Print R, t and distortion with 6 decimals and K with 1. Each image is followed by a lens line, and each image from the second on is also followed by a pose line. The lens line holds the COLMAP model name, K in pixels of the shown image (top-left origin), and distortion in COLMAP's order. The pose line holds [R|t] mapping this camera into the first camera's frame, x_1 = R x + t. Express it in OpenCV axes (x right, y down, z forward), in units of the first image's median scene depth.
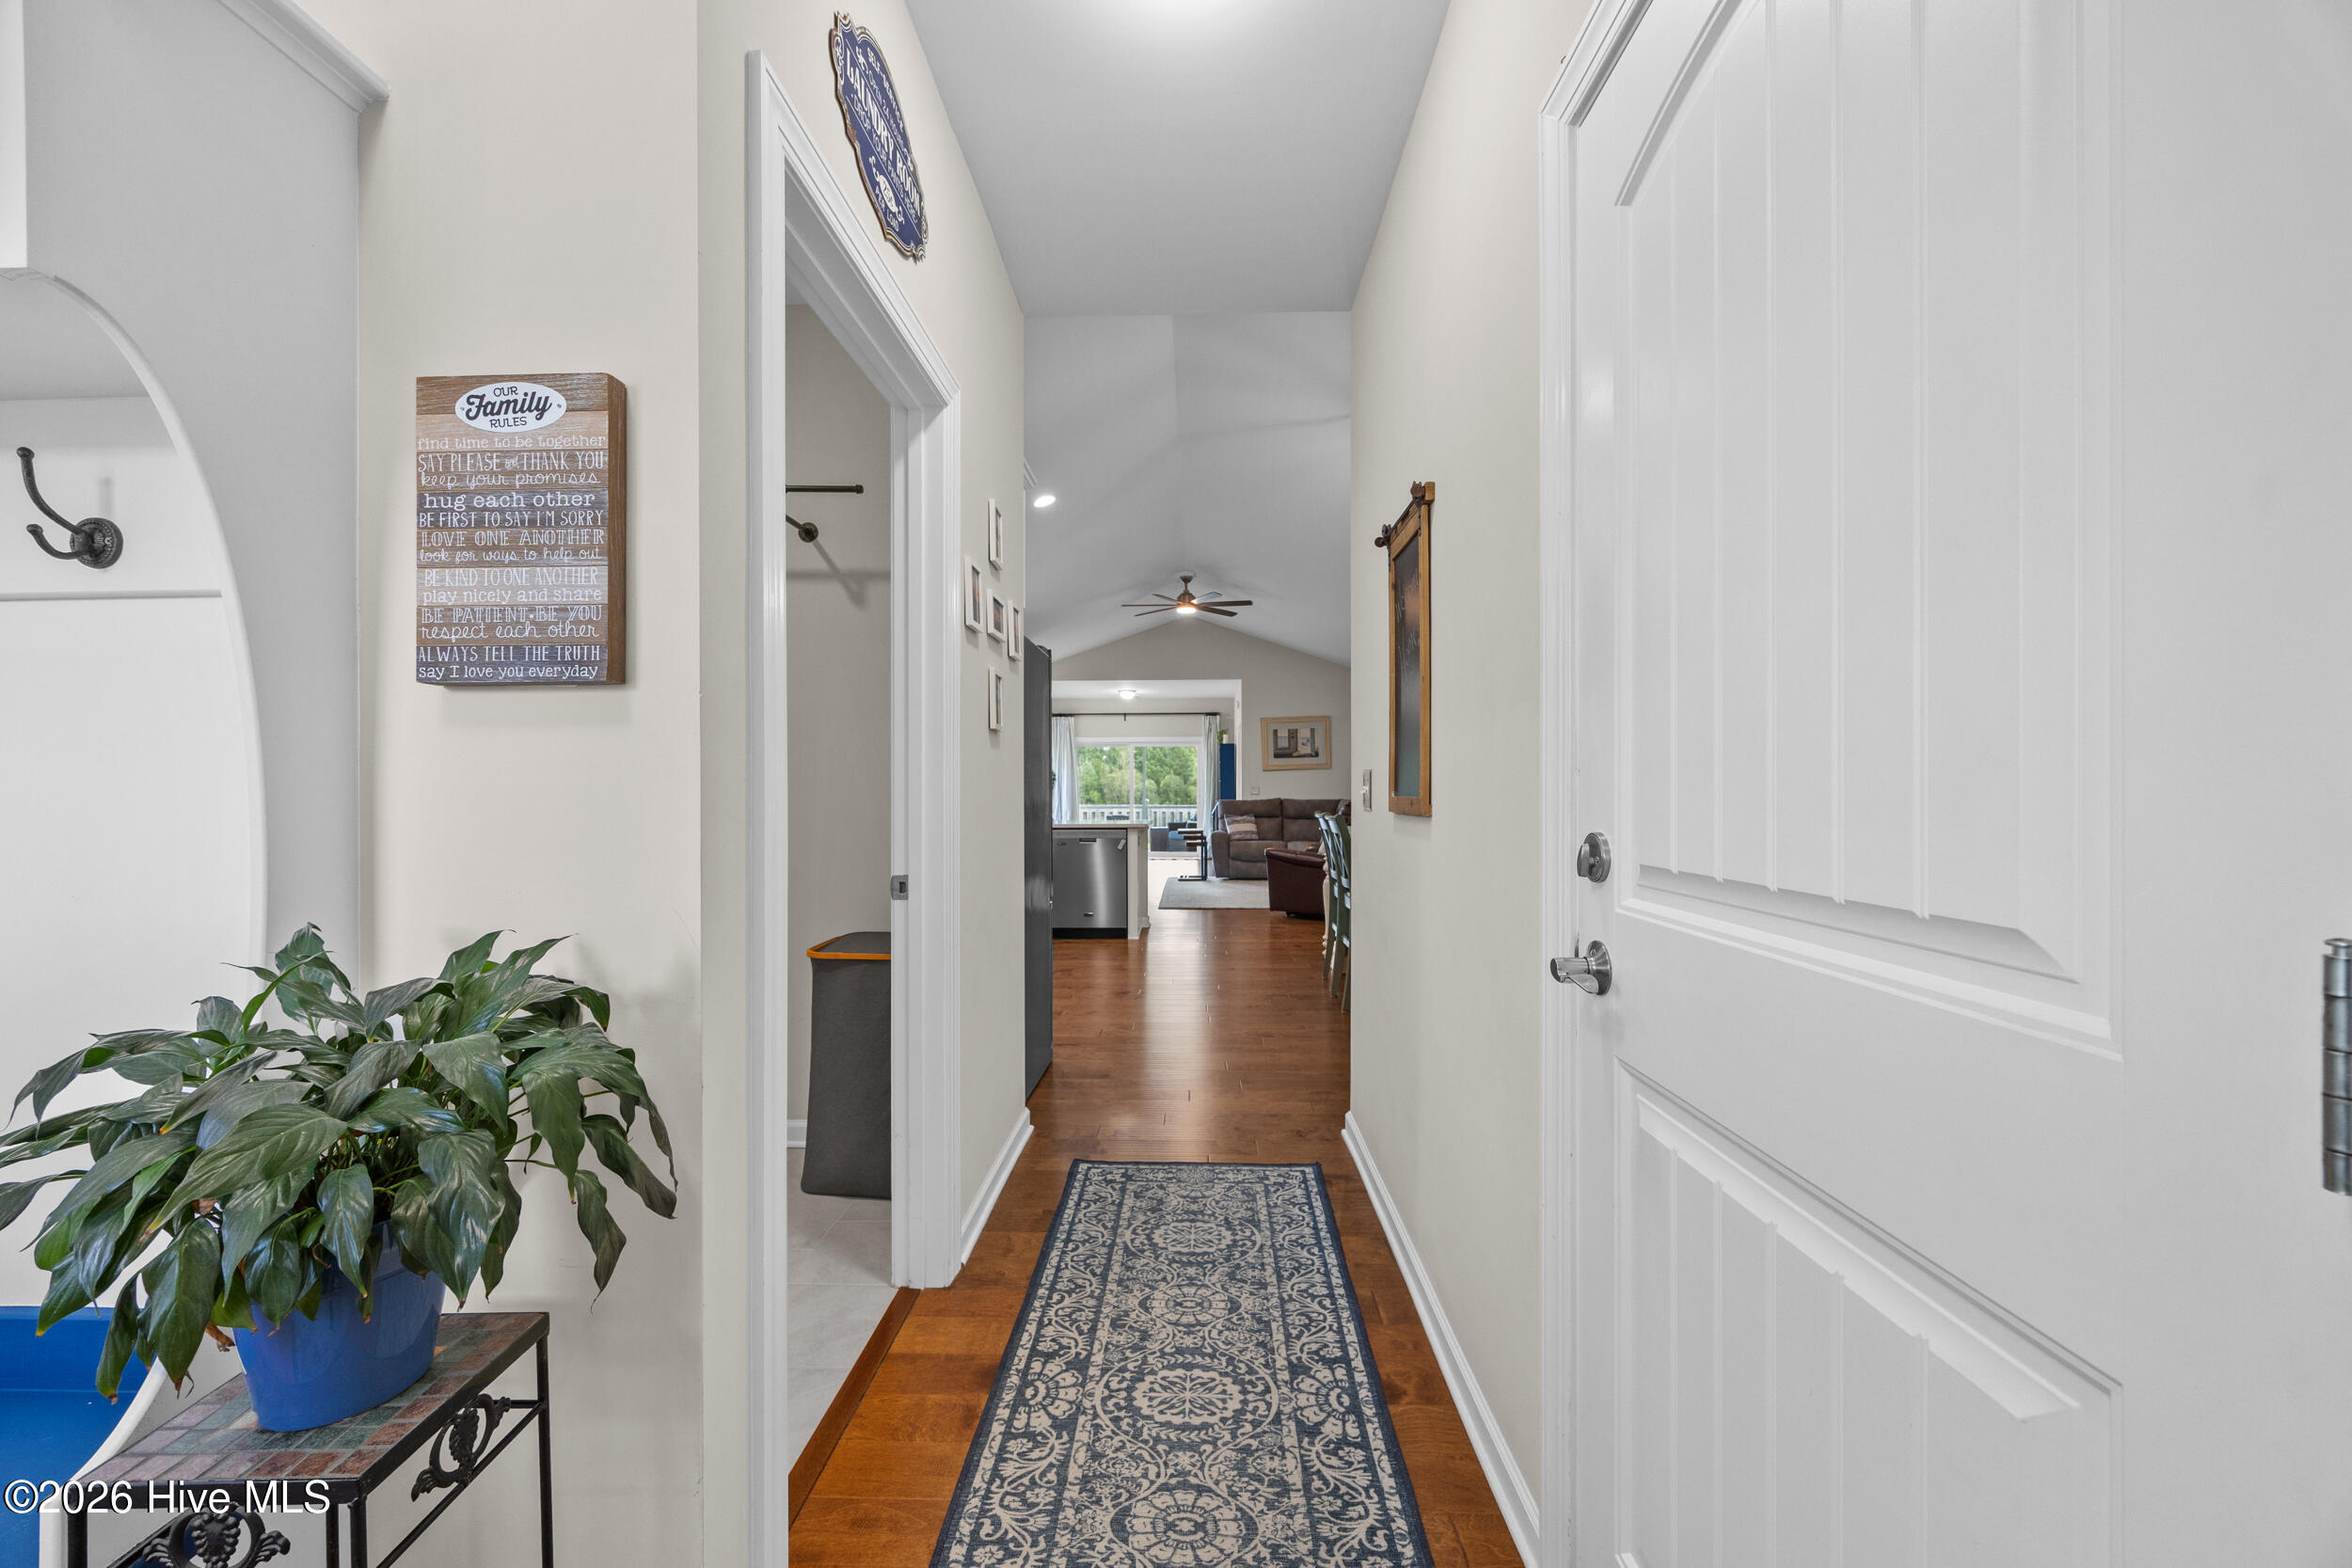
lens RADIAL K [[893.4, 0, 1165.9], [0, 893.4, 794.7], [0, 0, 1]] dist [-0.006225, 0.000171]
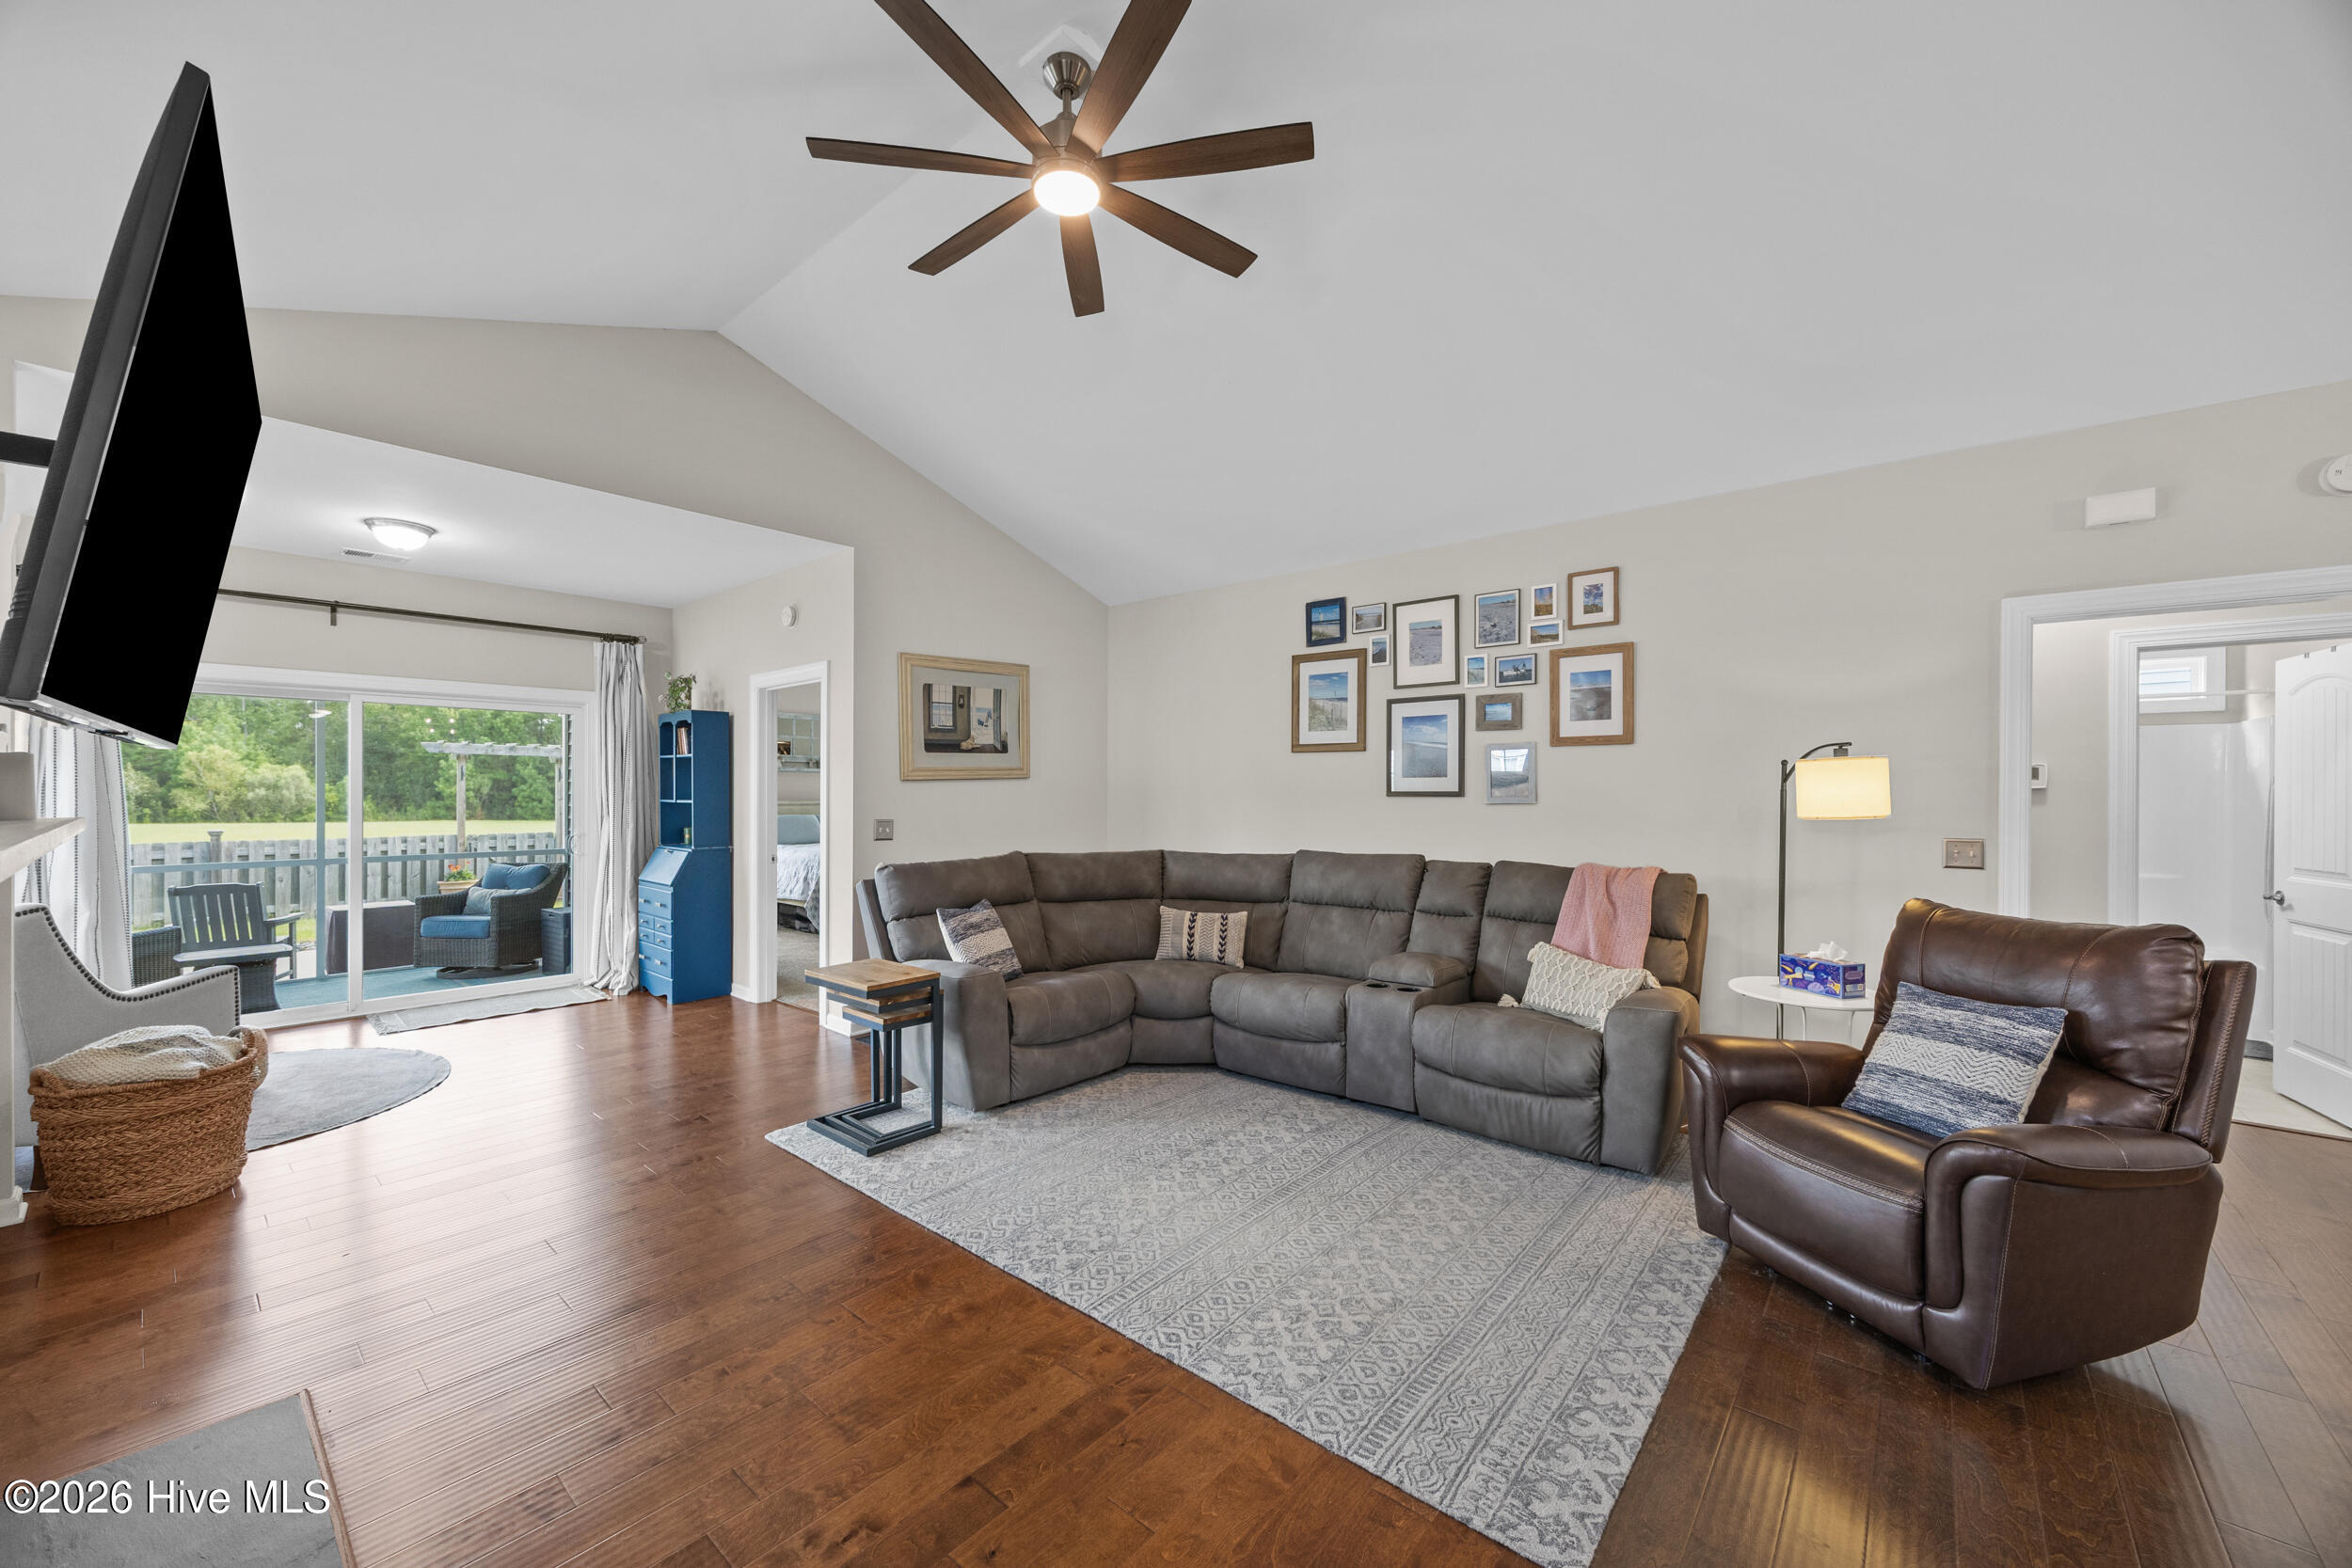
lens RADIAL K [[893.4, 0, 1165.9], [0, 893.4, 794.7], [0, 0, 1]] dist [-0.006225, 0.000171]
pose [[0.625492, 0.002174, 0.780228, -0.135236], [0.001324, 0.999992, -0.003848, -0.019062], [-0.780229, 0.003440, 0.625484, 0.650262]]
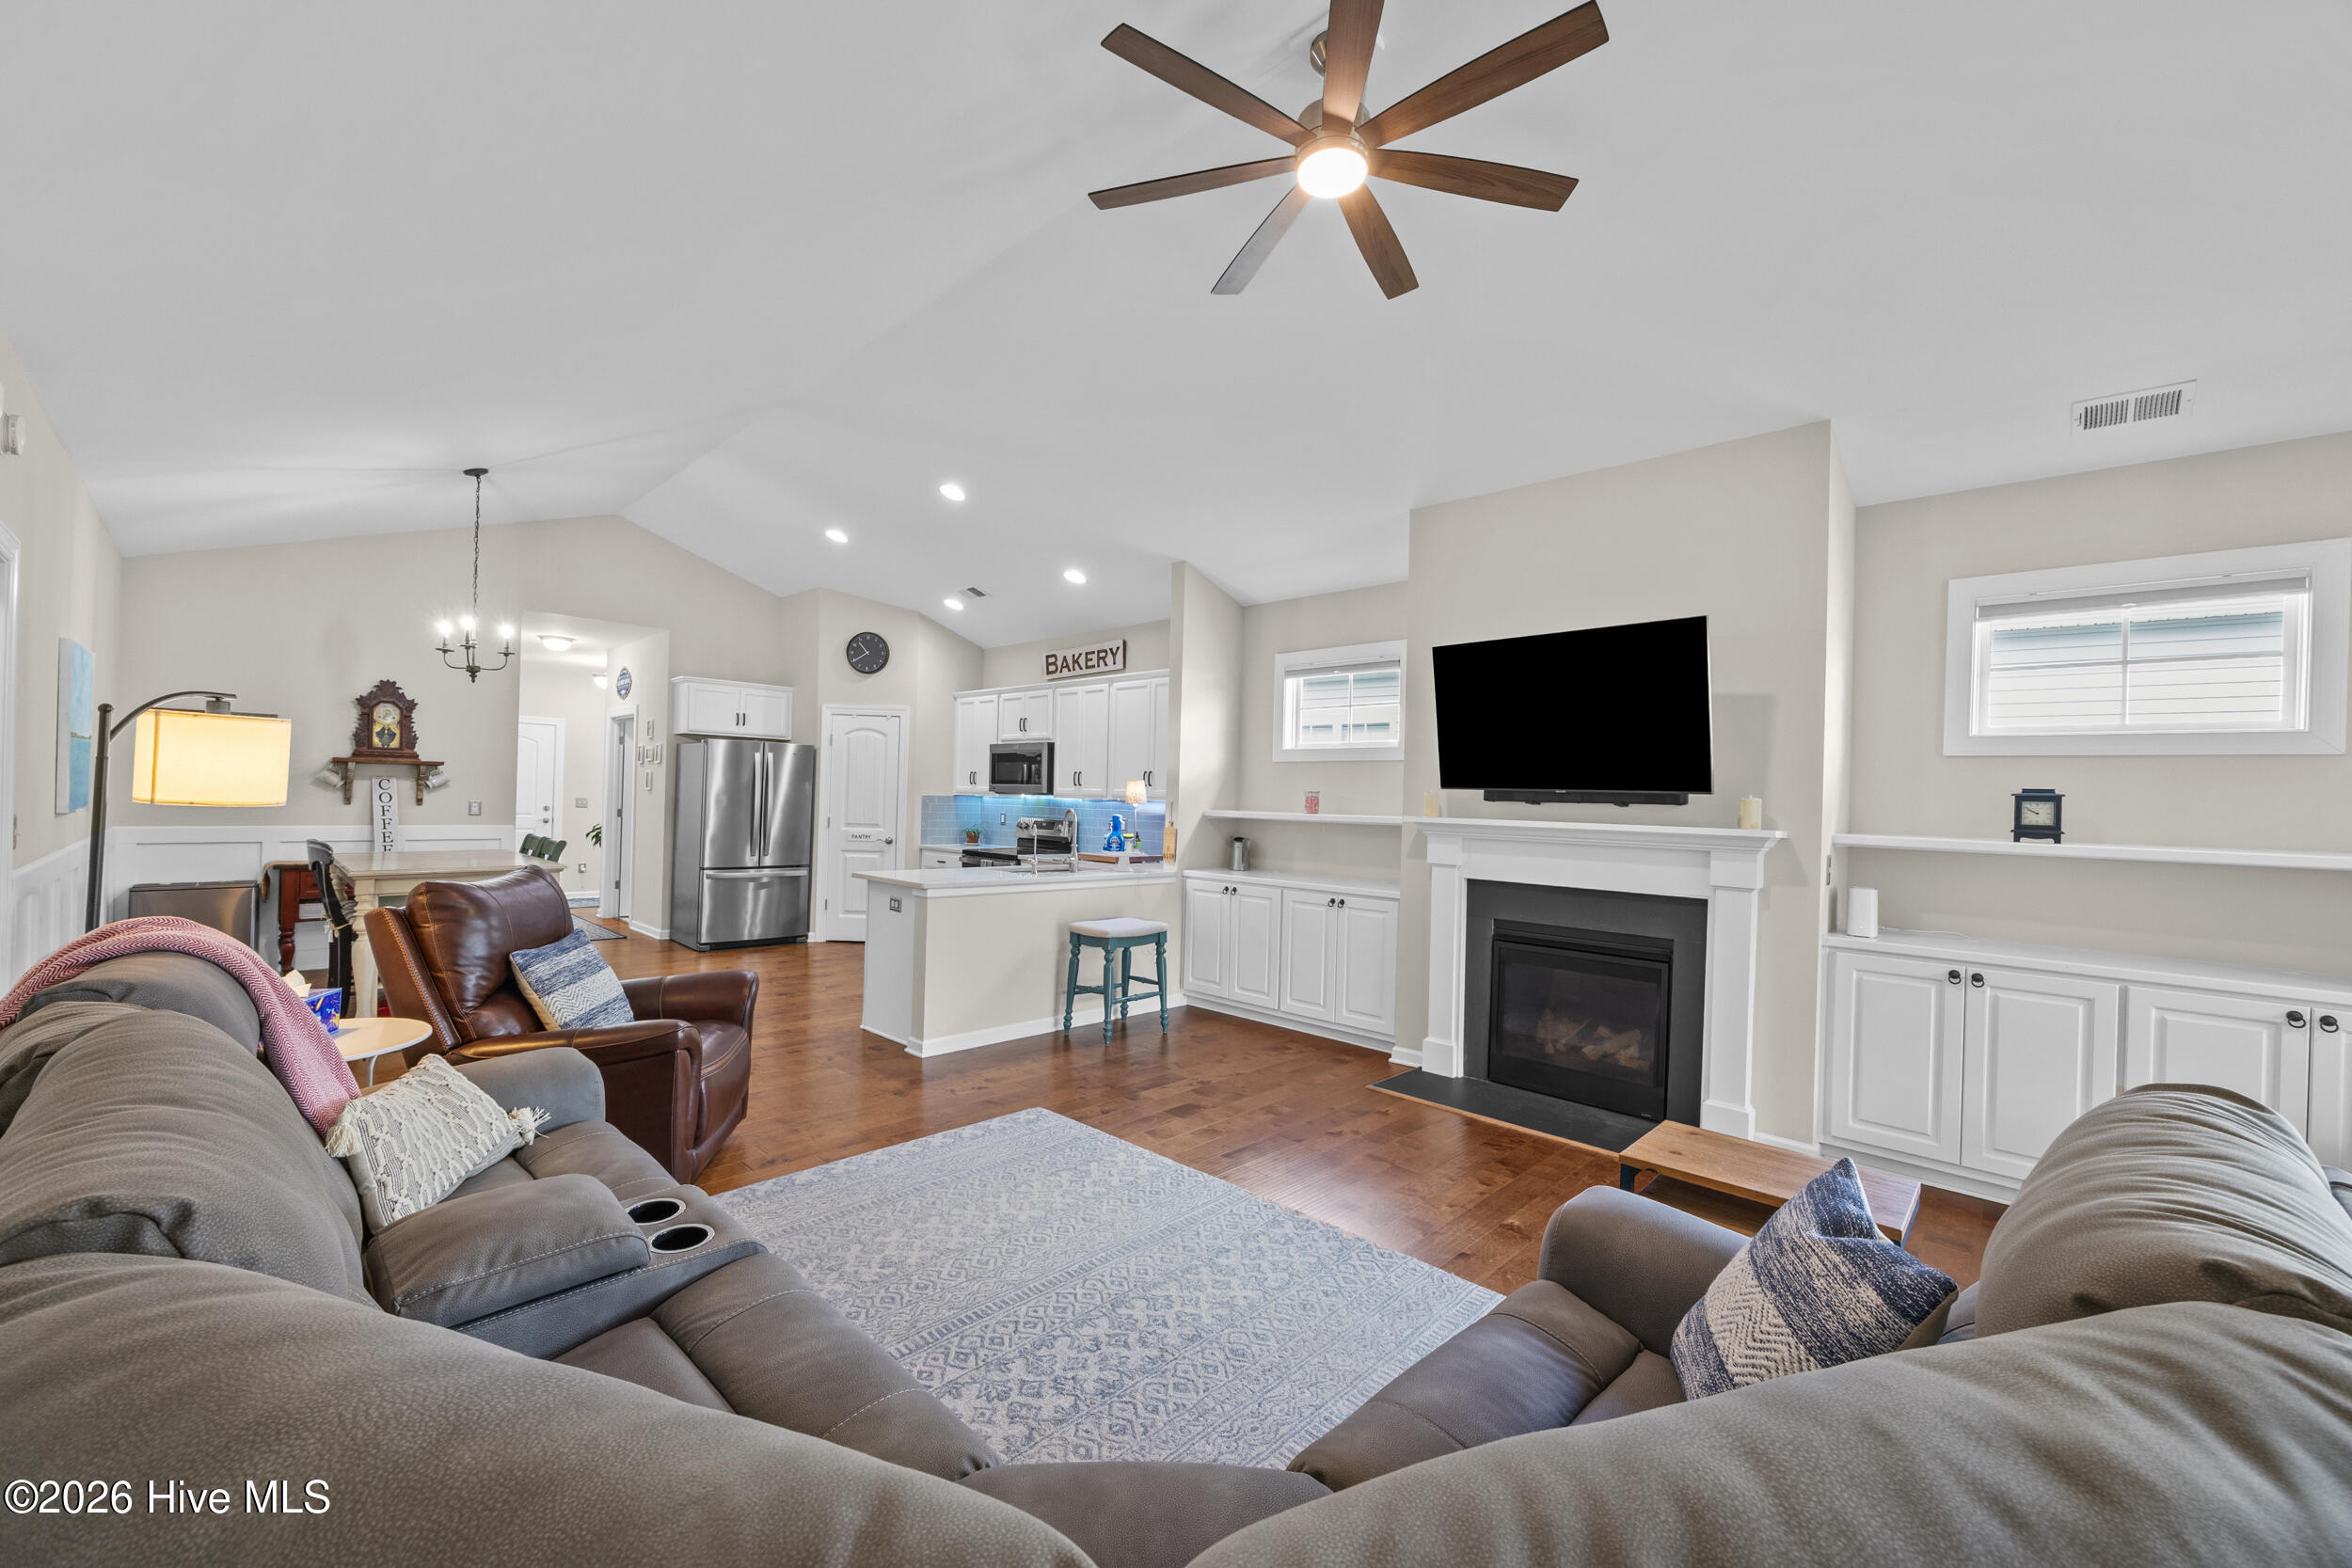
lens RADIAL K [[909.9, 0, 1161.7], [0, 909.9, 797.0], [0, 0, 1]] dist [-0.005778, -0.000076]
pose [[-0.675117, -0.017408, -0.737505, 0.196160], [-0.031371, 0.999495, 0.005126, -0.021294], [0.737043, 0.026597, -0.675322, 0.920682]]
